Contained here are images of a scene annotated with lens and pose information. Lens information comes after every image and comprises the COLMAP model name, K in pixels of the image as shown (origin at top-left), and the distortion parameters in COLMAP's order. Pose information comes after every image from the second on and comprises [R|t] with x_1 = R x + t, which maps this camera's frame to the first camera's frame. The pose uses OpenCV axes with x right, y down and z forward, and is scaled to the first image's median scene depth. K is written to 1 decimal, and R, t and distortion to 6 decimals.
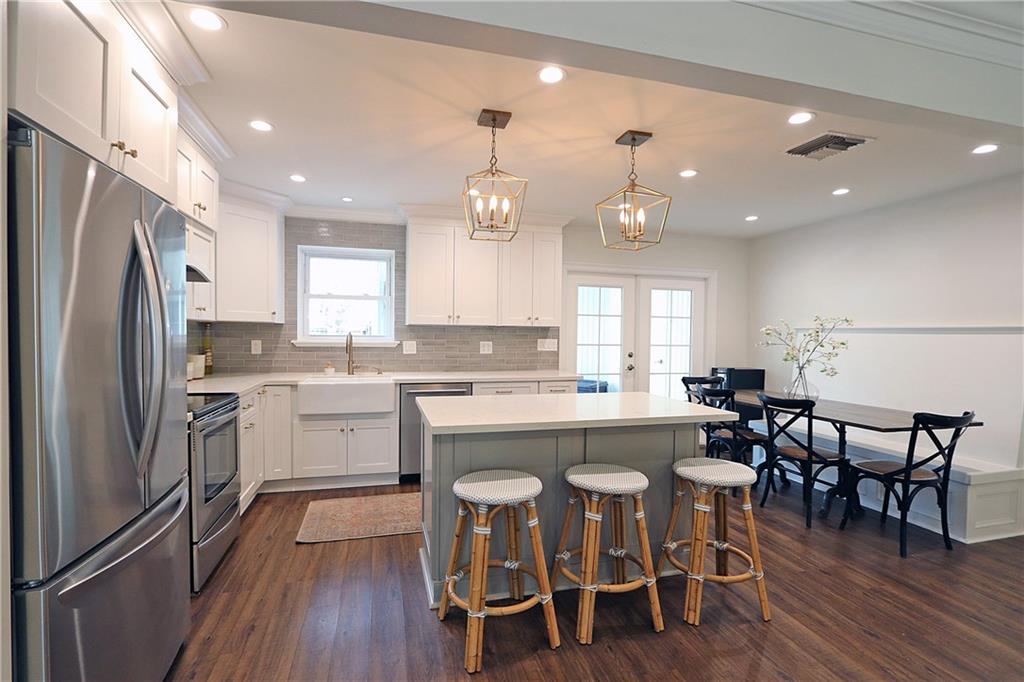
lens RADIAL K [[476.5, 0, 506.6], [0, 476.5, 343.9], [0, 0, 1]] dist [-0.016987, 0.002002]
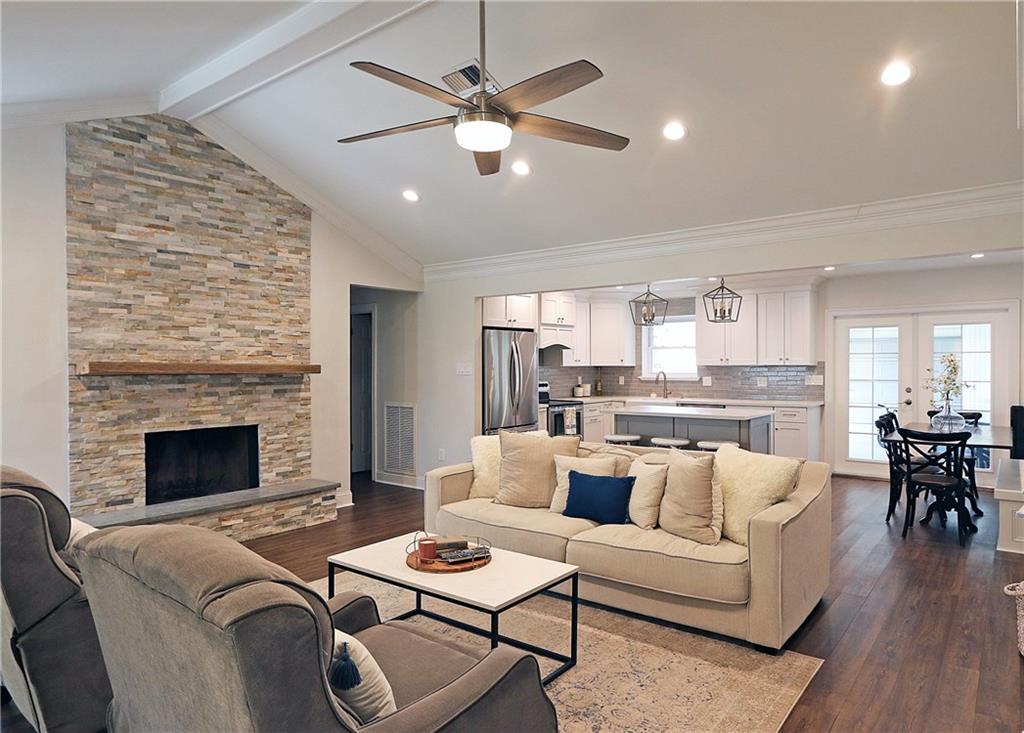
lens RADIAL K [[633.8, 0, 542.8], [0, 633.8, 371.3], [0, 0, 1]] dist [-0.017427, 0.009916]
pose [[0.613220, -0.007849, -0.789873, 1.164793], [-0.005841, 0.999878, -0.014470, 0.009064], [0.789891, 0.013487, 0.613099, -0.649624]]
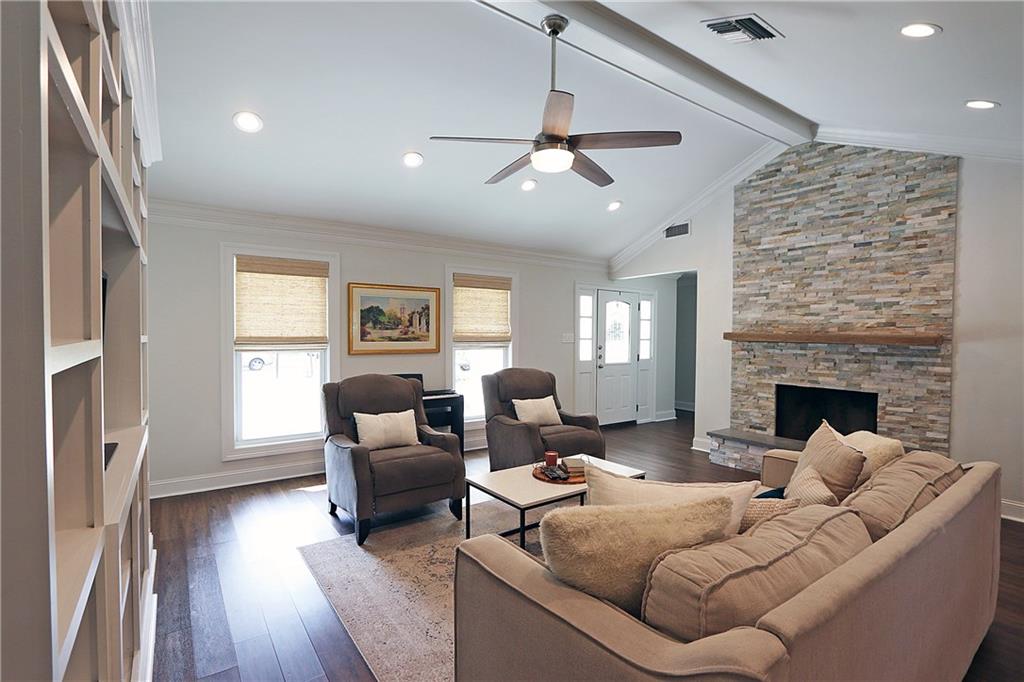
lens RADIAL K [[476.5, 0, 495.4], [0, 476.5, 345.0], [0, 0, 1]] dist [-0.016987, 0.002002]
pose [[-0.944356, -0.015718, -0.328549, 0.859897], [-0.030471, 0.998743, 0.039802, -0.017288], [0.327511, 0.047598, -0.943648, 0.451620]]
